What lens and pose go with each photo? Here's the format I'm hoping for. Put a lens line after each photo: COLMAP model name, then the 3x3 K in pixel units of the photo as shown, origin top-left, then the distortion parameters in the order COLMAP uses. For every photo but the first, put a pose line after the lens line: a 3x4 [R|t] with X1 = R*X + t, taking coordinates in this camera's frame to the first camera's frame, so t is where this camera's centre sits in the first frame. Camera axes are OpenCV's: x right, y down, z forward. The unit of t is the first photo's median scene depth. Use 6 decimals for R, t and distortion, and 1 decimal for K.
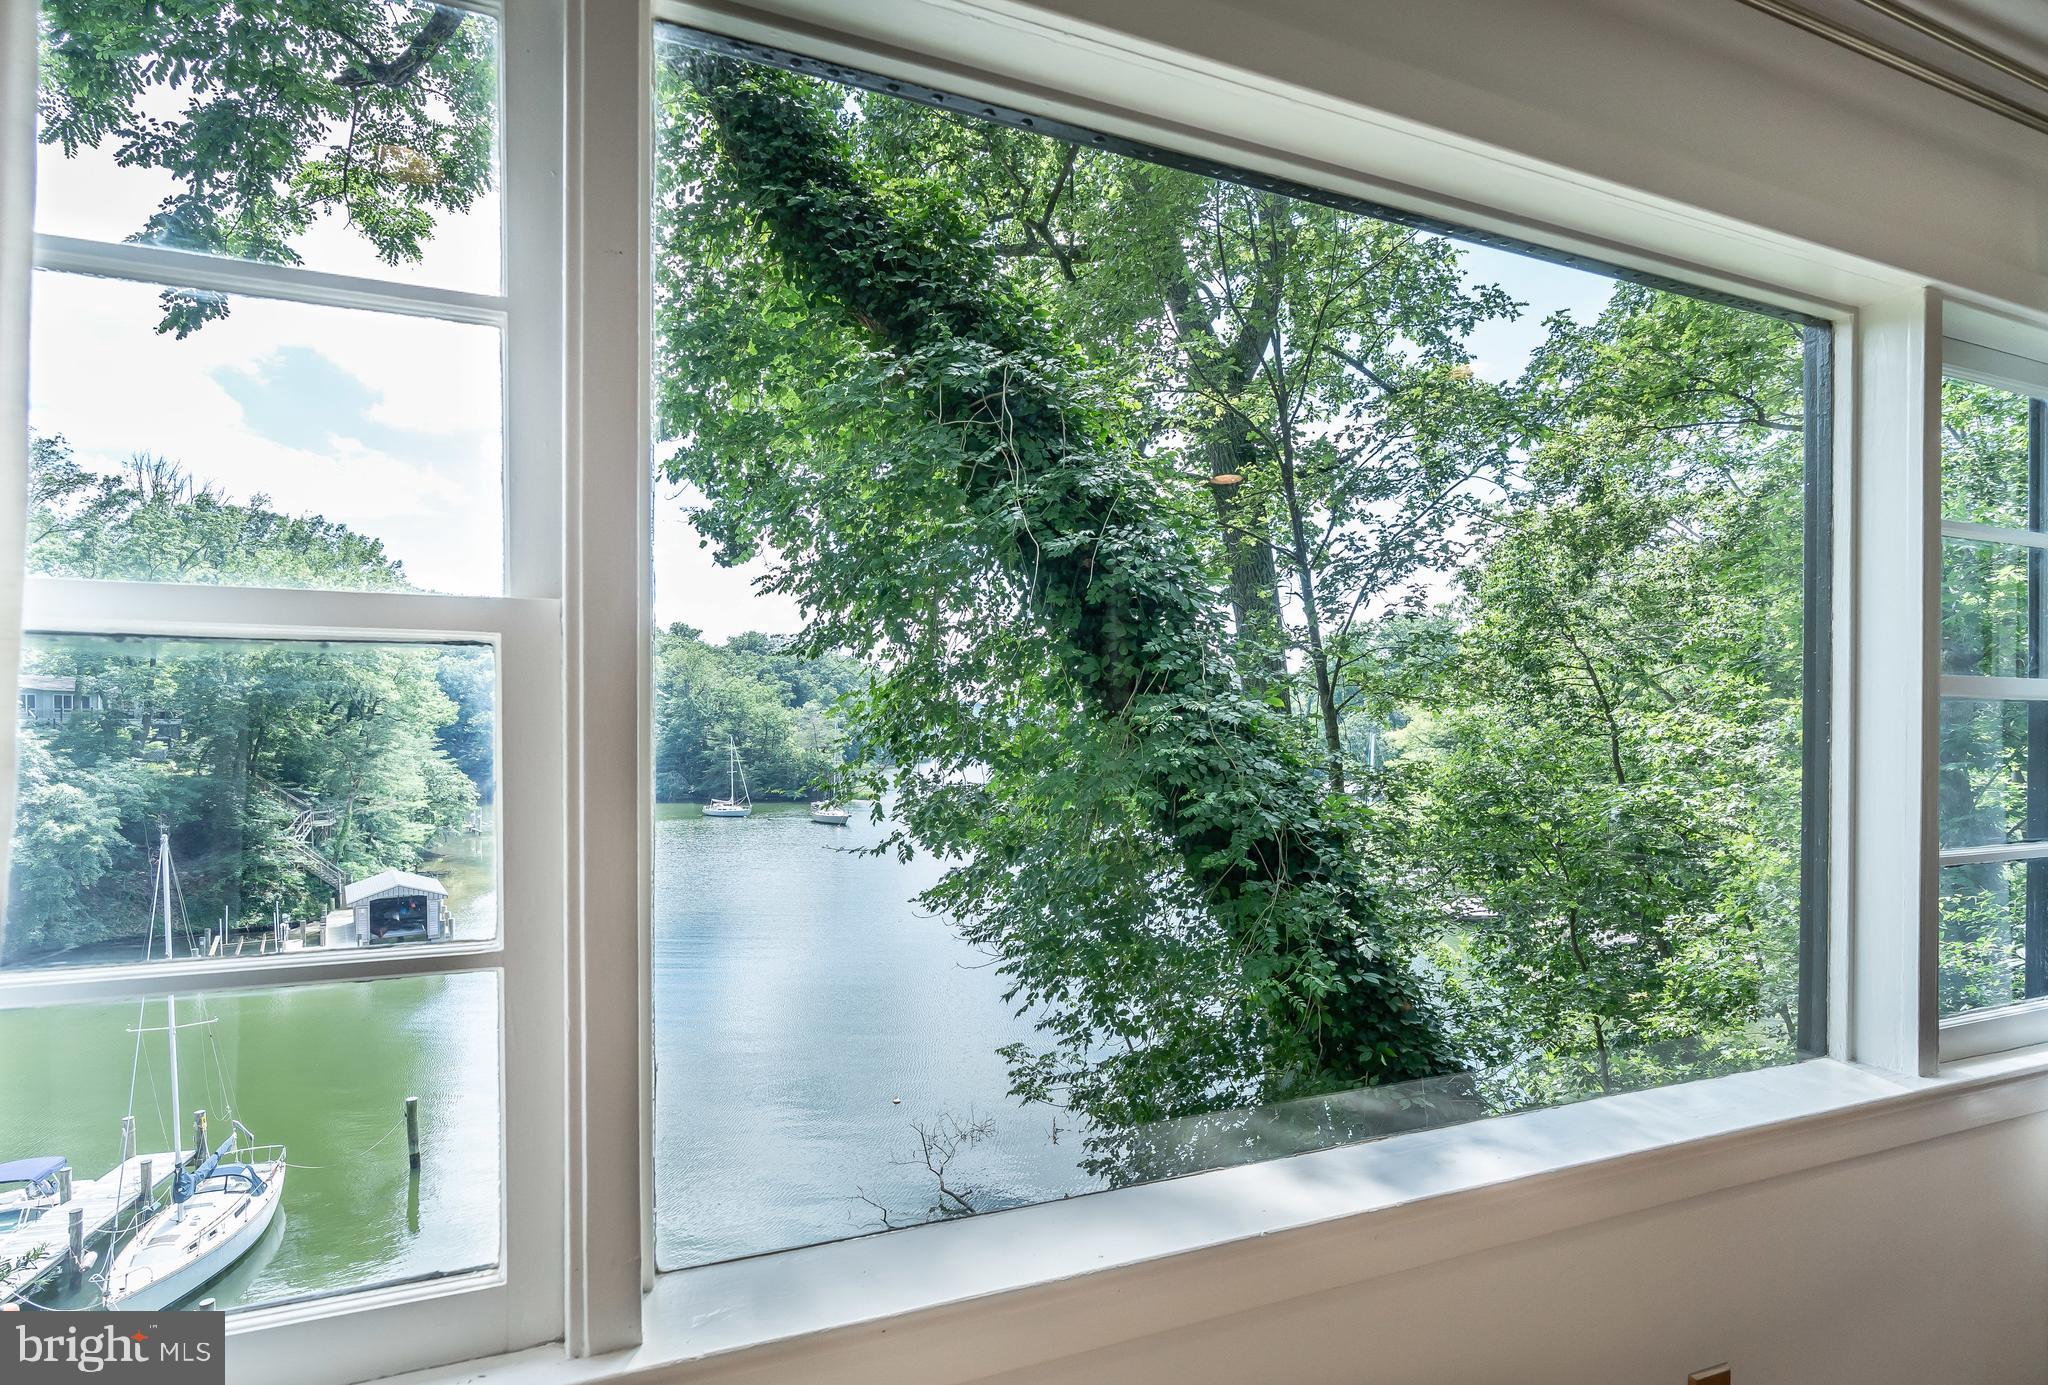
lens RADIAL K [[975.7, 0, 1026.1], [0, 975.7, 709.4], [0, 0, 1]] dist [-0.000090, -0.000072]
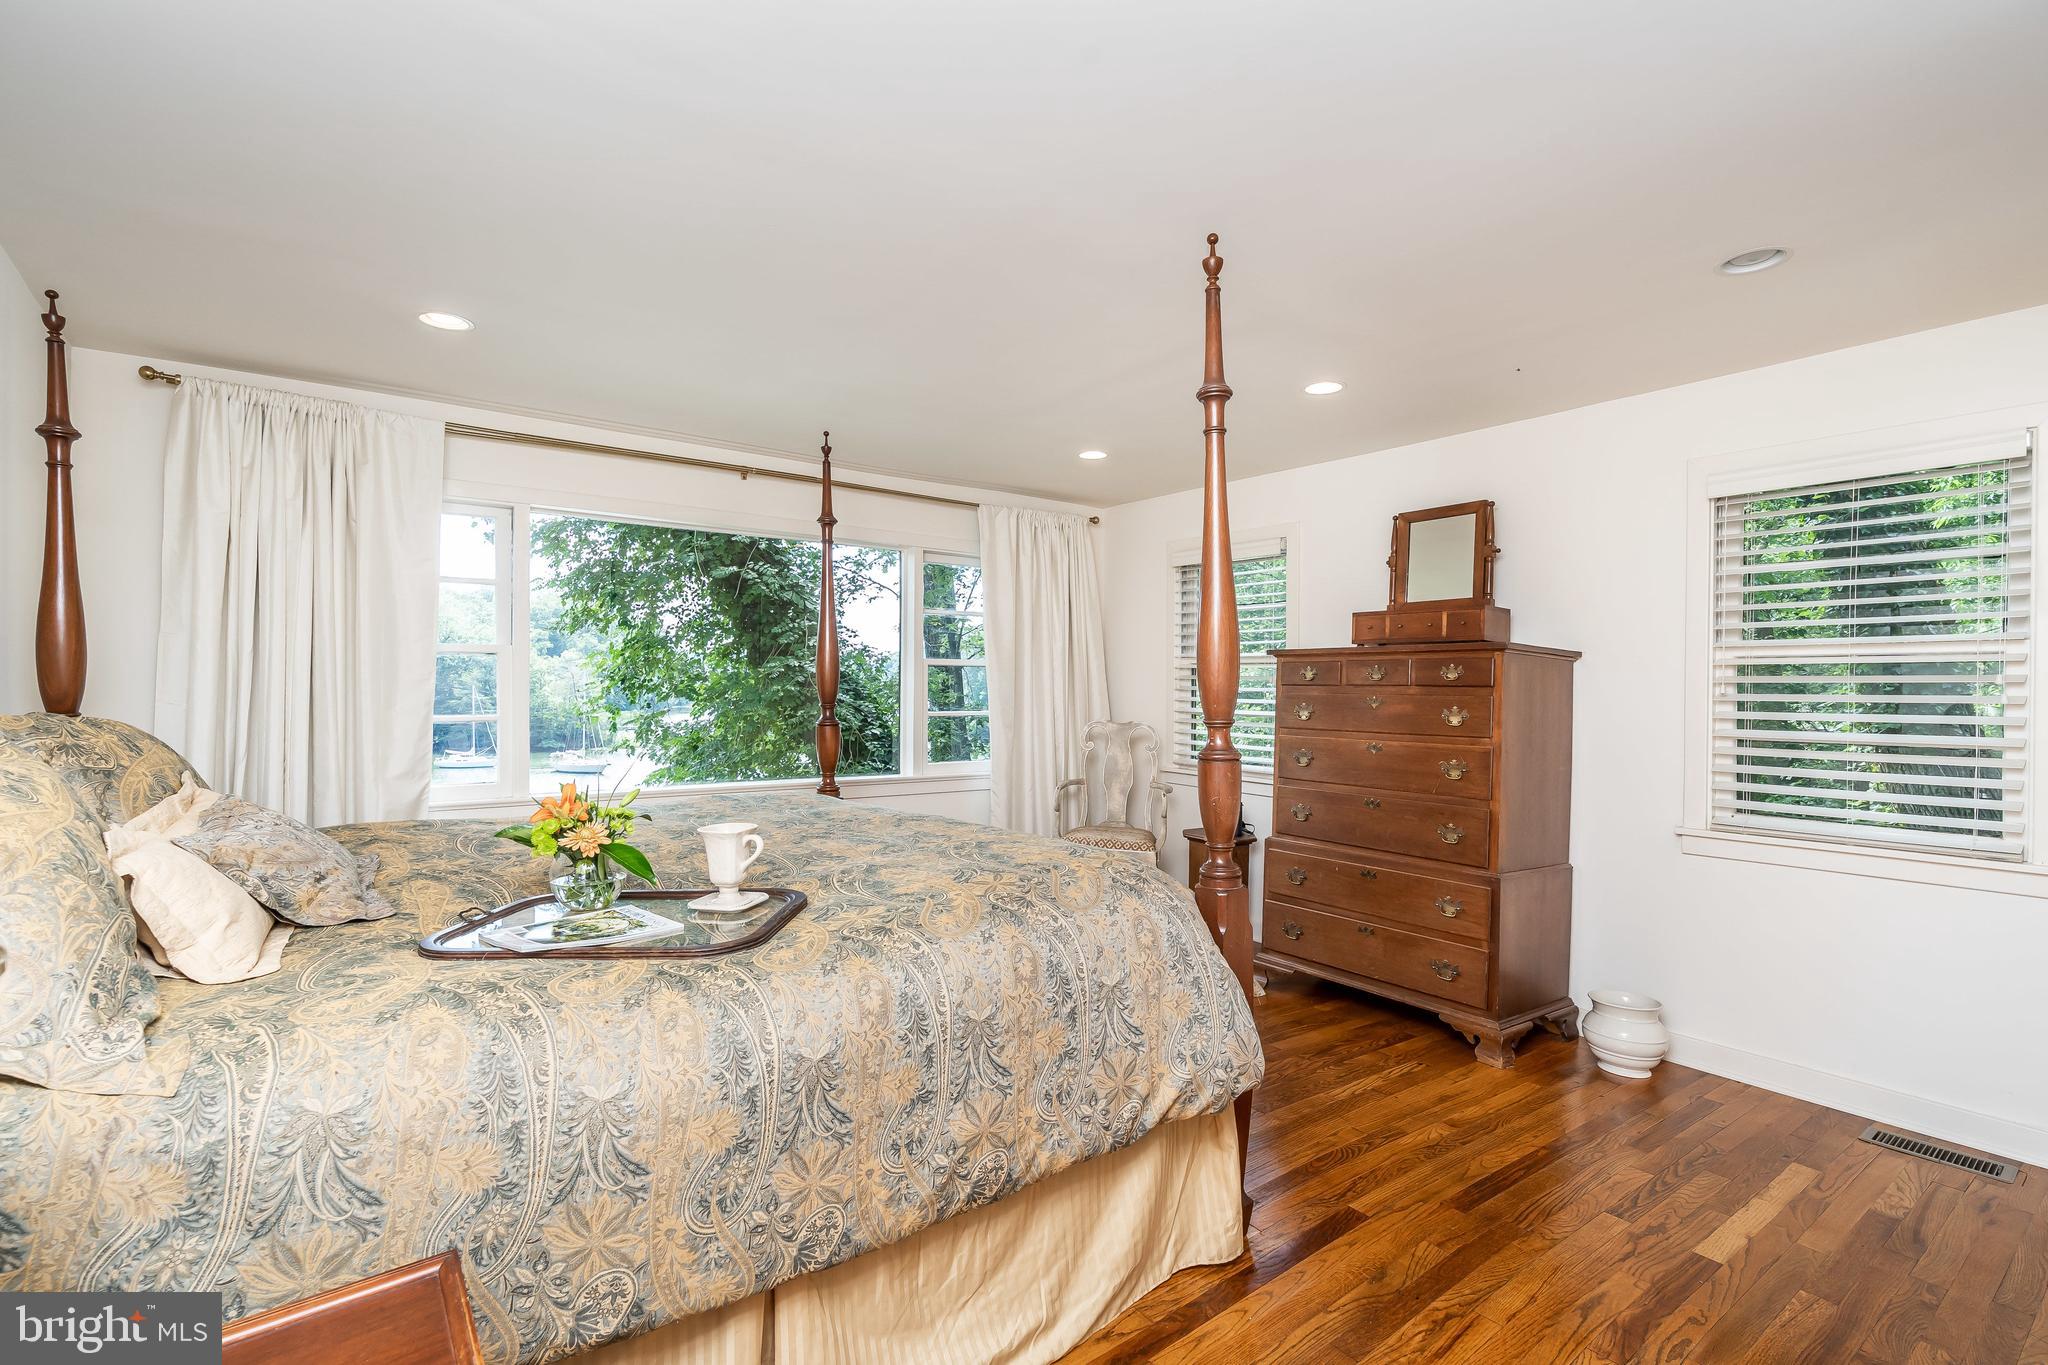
lens RADIAL K [[933.3, 0, 1006.1], [0, 933.3, 669.7], [0, 0, 1]] dist [0.000099, 0.000077]
pose [[0.975769, 0.003604, 0.218776, 0.138811], [-0.005933, 0.999933, 0.009989, -0.009121], [-0.218725, -0.011045, 0.975724, -0.625306]]
